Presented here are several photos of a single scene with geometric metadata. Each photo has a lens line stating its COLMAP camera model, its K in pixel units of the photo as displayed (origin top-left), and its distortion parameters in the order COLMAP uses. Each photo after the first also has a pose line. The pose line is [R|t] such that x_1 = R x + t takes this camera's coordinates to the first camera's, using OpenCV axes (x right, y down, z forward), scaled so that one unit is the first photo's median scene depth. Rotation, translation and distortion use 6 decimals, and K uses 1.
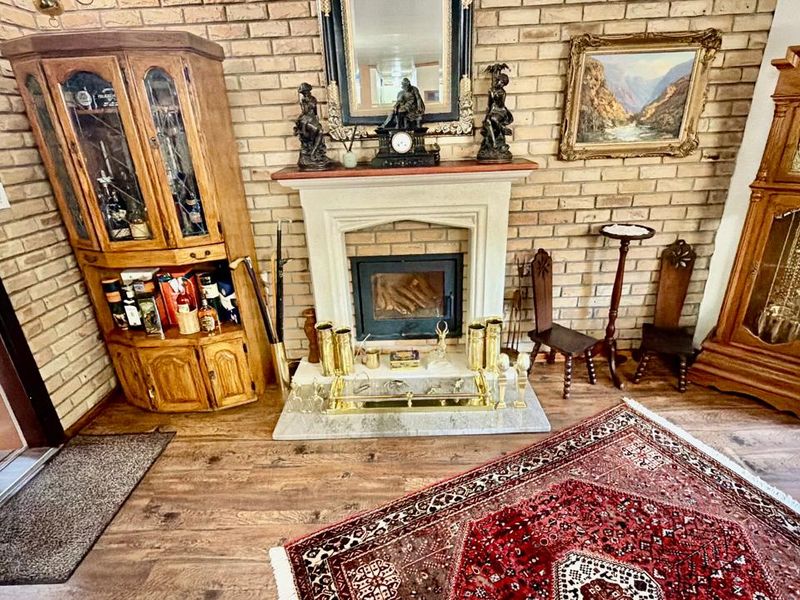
lens RADIAL K [[422.4, 0, 400.0], [0, 422.4, 300.0], [0, 0, 1]] dist [-0.009489, -0.000216]
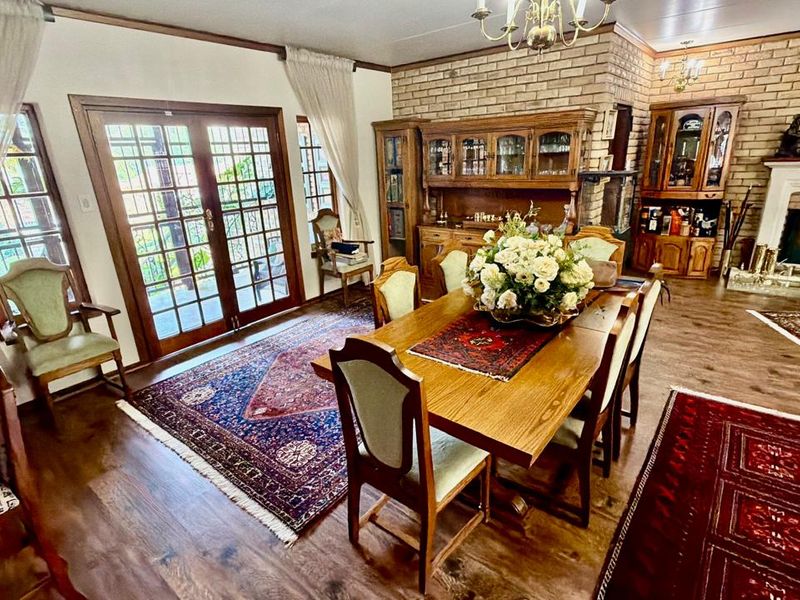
lens RADIAL K [[422.4, 0, 400.0], [0, 422.4, 300.0], [0, 0, 1]] dist [-0.009489, -0.000216]
pose [[0.791997, 0.201738, -0.576231, -0.354331], [-0.217555, 0.975128, 0.042375, 0.596121], [0.570448, 0.091801, 0.816188, -1.424255]]
